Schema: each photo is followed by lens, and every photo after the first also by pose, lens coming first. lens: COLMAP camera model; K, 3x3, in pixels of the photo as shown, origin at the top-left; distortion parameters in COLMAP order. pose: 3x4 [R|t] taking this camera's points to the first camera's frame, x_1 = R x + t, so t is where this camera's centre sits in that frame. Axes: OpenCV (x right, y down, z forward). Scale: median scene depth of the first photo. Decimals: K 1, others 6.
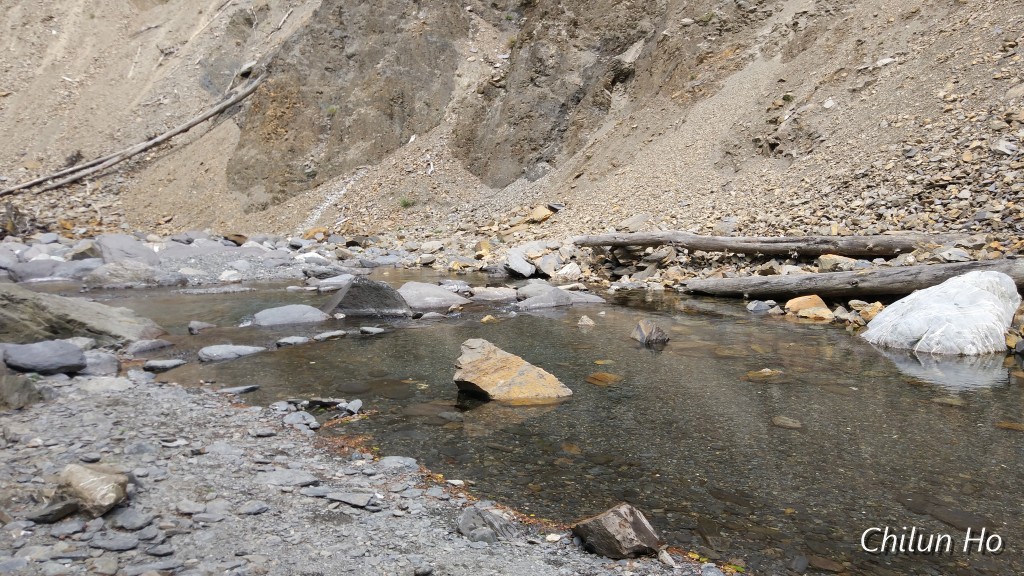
lens RADIAL K [[797.4, 0, 516.2], [0, 797.4, 271.3], [0, 0, 1]] dist [0.115860, -0.111224]
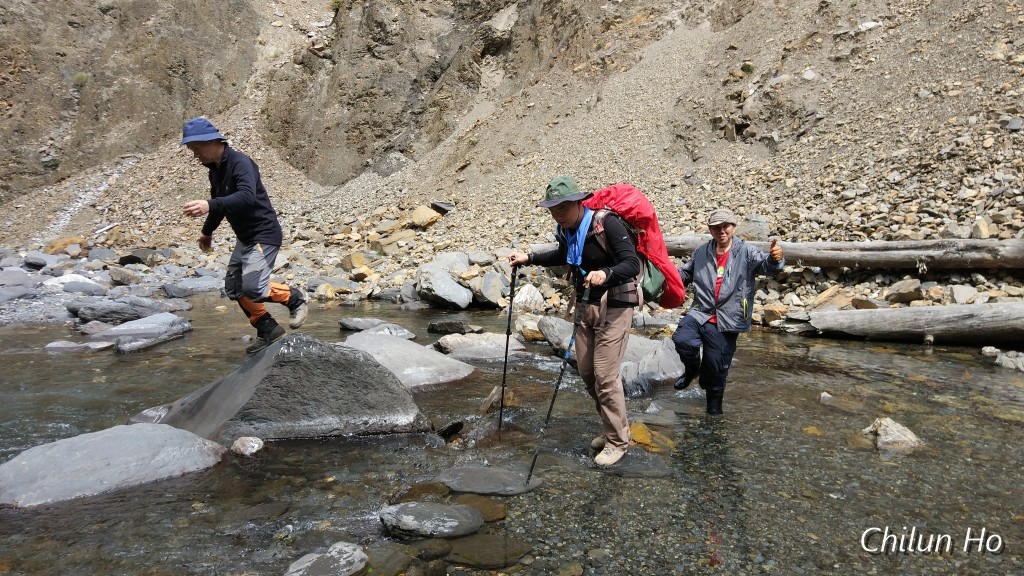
lens RADIAL K [[795.3, 0, 508.3], [0, 795.3, 282.8], [0, 0, 1]] dist [0.097644, -0.100356]
pose [[0.960734, -0.018824, 0.276830, -0.079256], [0.019825, 0.999803, -0.000816, -0.007329], [-0.276761, 0.006272, 0.960918, 0.231317]]
